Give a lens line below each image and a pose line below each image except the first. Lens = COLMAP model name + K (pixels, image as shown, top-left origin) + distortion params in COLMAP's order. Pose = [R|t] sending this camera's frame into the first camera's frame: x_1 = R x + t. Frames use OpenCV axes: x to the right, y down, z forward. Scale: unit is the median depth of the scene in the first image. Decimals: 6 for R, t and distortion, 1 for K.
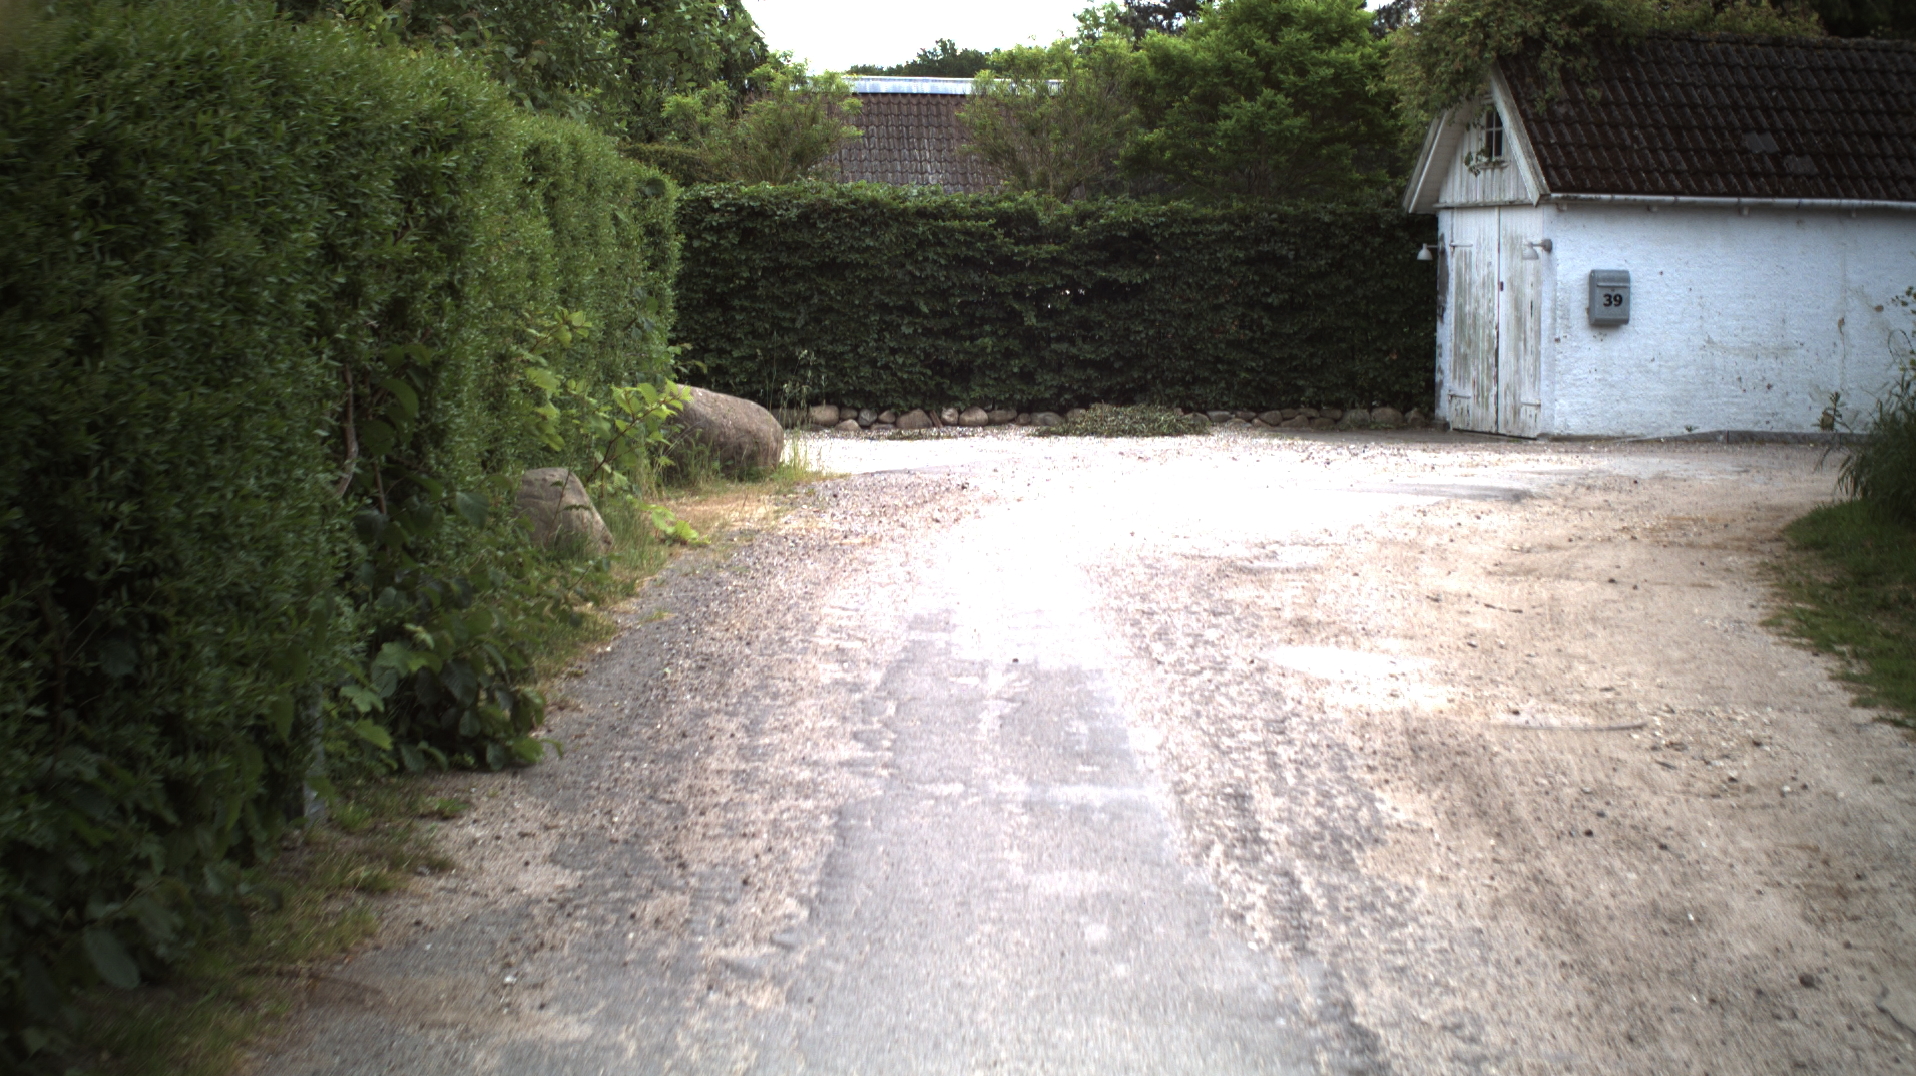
lens RADIAL K [[3127.5, 0, 958.0], [0, 3127.5, 538.0], [0, 0, 1]] dist [-0.290825, 0.305770]
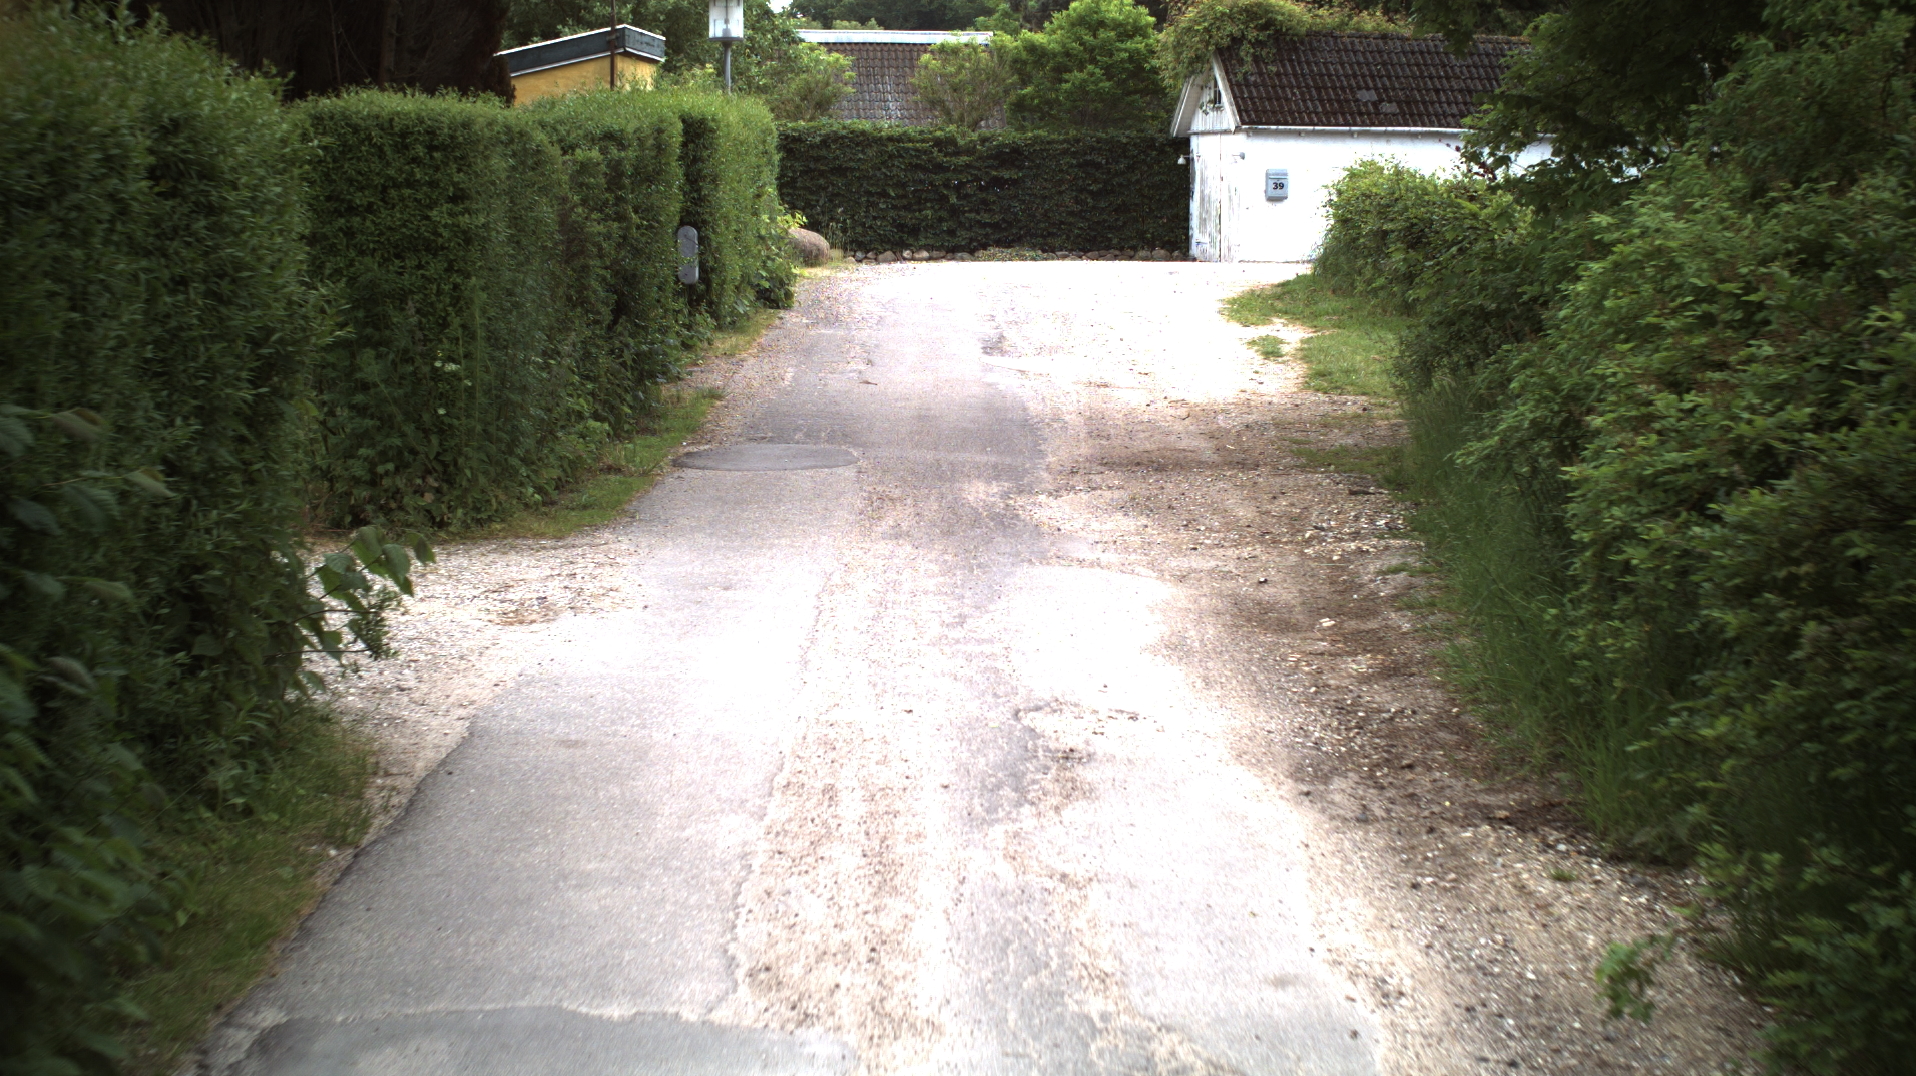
lens RADIAL K [[3127.5, 0, 958.0], [0, 3127.5, 538.0], [0, 0, 1]] dist [-0.290825, 0.305770]
pose [[0.999880, -0.006384, 0.014102, 0.000147], [0.005962, 0.999540, 0.029753, 0.068004], [-0.014285, -0.029665, 0.999458, -0.754201]]
